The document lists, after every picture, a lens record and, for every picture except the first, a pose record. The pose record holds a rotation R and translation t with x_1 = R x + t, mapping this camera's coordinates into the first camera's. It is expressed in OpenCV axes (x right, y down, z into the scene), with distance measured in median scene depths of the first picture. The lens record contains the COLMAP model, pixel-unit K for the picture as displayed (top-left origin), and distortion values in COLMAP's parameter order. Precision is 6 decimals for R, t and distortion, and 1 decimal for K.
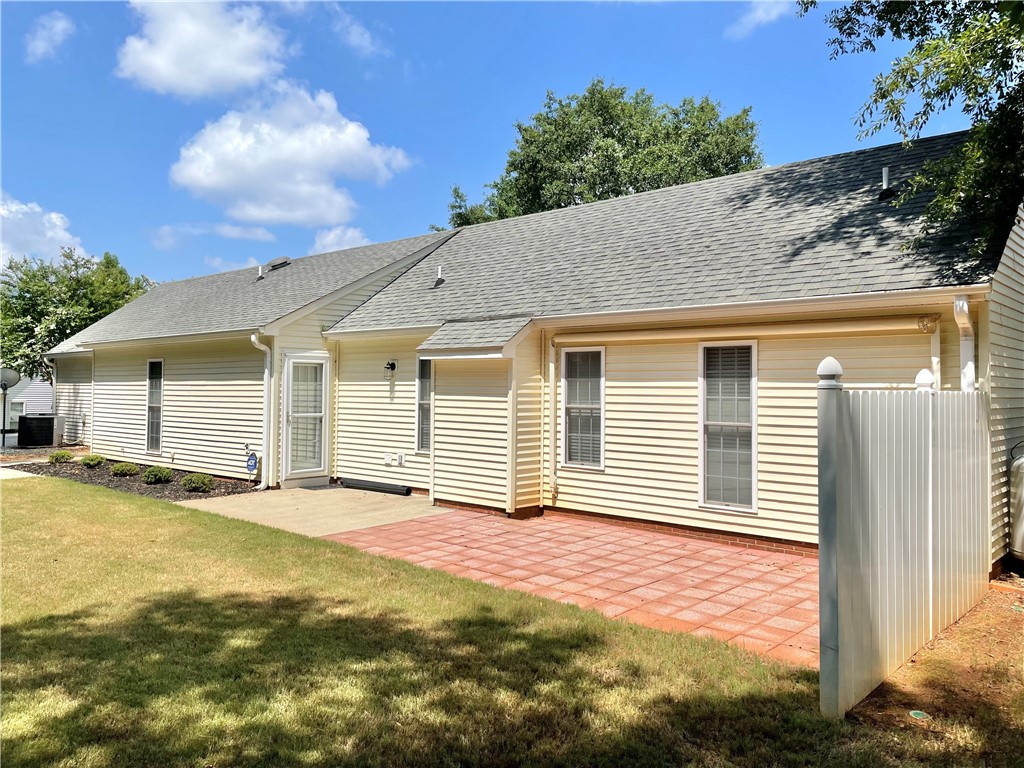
lens RADIAL K [[789.5, 0, 515.9], [0, 789.5, 380.7], [0, 0, 1]] dist [0.074894, -0.091861]
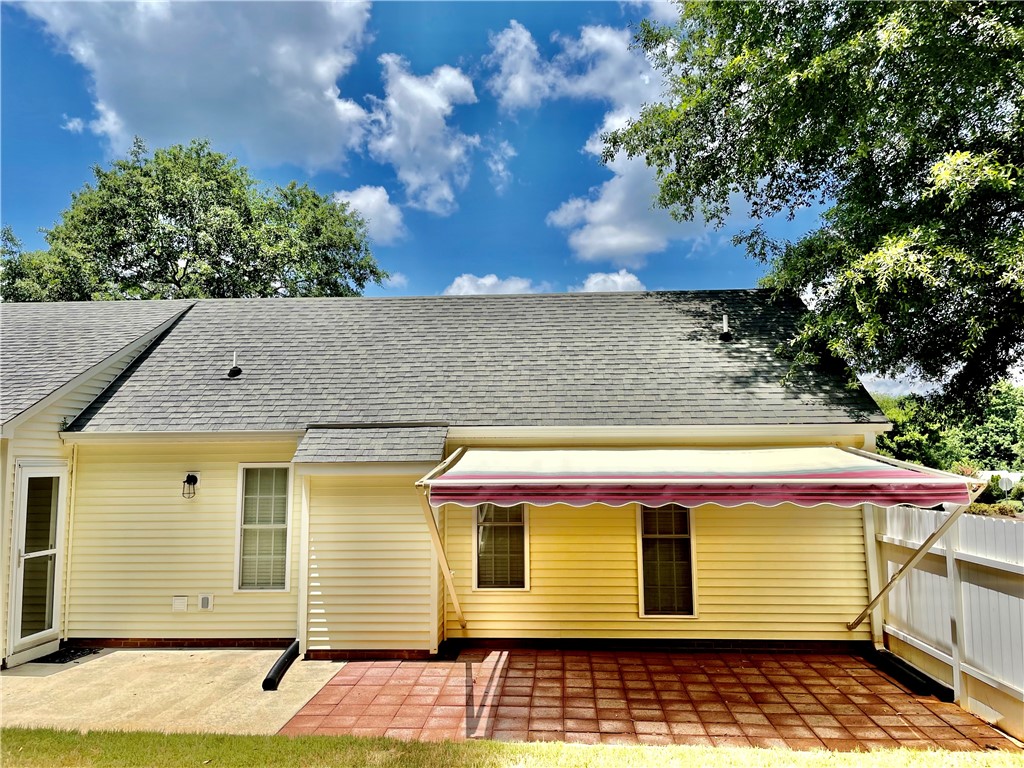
lens RADIAL K [[789.5, 0, 515.6], [0, 789.5, 384.3], [0, 0, 1]] dist [0.074894, -0.091861]
pose [[0.781689, 0.048412, 0.621787, -0.524987], [0.006878, 0.996253, -0.086214, -0.054909], [-0.623631, 0.071669, 0.778426, 0.248197]]
